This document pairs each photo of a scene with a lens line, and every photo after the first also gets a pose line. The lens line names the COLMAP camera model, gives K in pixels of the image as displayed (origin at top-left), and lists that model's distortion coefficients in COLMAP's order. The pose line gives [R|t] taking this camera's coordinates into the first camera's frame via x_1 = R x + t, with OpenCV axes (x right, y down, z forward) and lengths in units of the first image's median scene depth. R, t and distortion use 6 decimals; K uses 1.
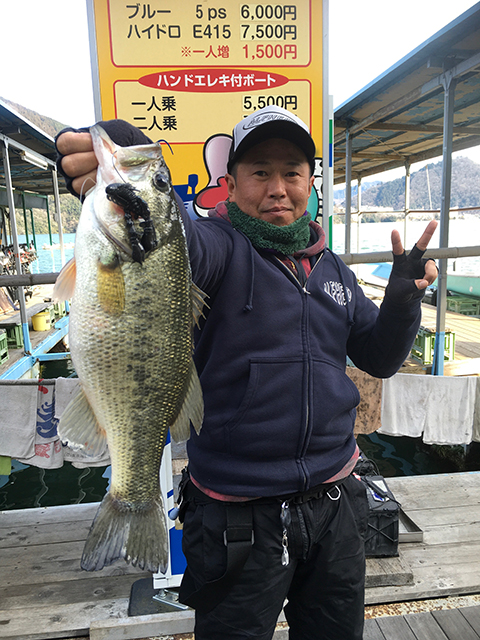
lens RADIAL K [[541.8, 0, 239.2], [0, 541.8, 324.5], [0, 0, 1]] dist [0.078576, -0.118688]
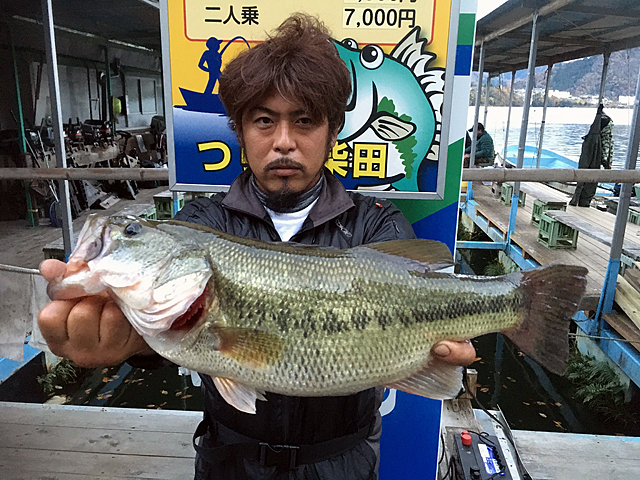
lens RADIAL K [[541.8, 0, 323.3], [0, 541.8, 241.9], [0, 0, 1]] dist [0.078576, -0.118688]
pose [[0.983631, 0.097407, -0.151599, 0.126701], [-0.086102, 0.993114, 0.079445, -0.114244], [0.158293, -0.065091, 0.985244, 0.213959]]
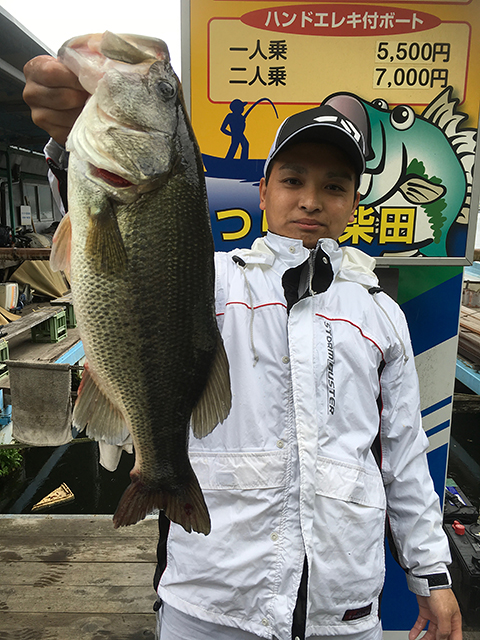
lens RADIAL K [[541.8, 0, 241.6], [0, 541.8, 324.7], [0, 0, 1]] dist [0.078576, -0.118688]
pose [[0.992809, 0.066569, -0.099498, -0.075876], [-0.064155, 0.997567, 0.027271, -0.040722], [0.101071, -0.020692, 0.994664, 0.226399]]
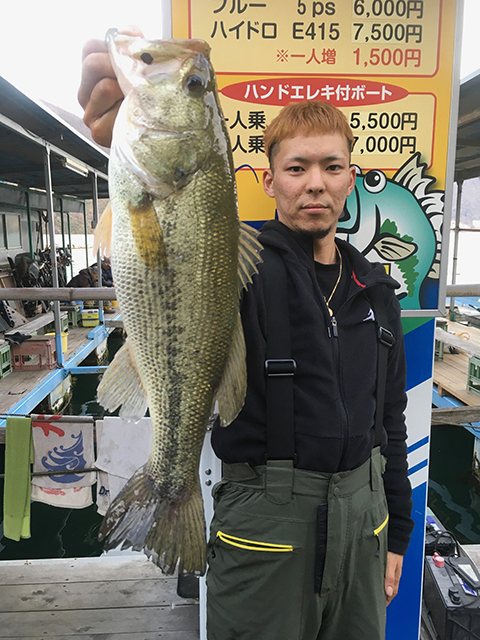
lens RADIAL K [[541.8, 0, 240.5], [0, 541.8, 324.5], [0, 0, 1]] dist [0.078576, -0.118688]
pose [[0.998053, 0.039770, -0.048057, -0.100115], [-0.040336, 0.999127, -0.010859, -0.093030], [0.047583, 0.012776, 0.998786, 0.199108]]
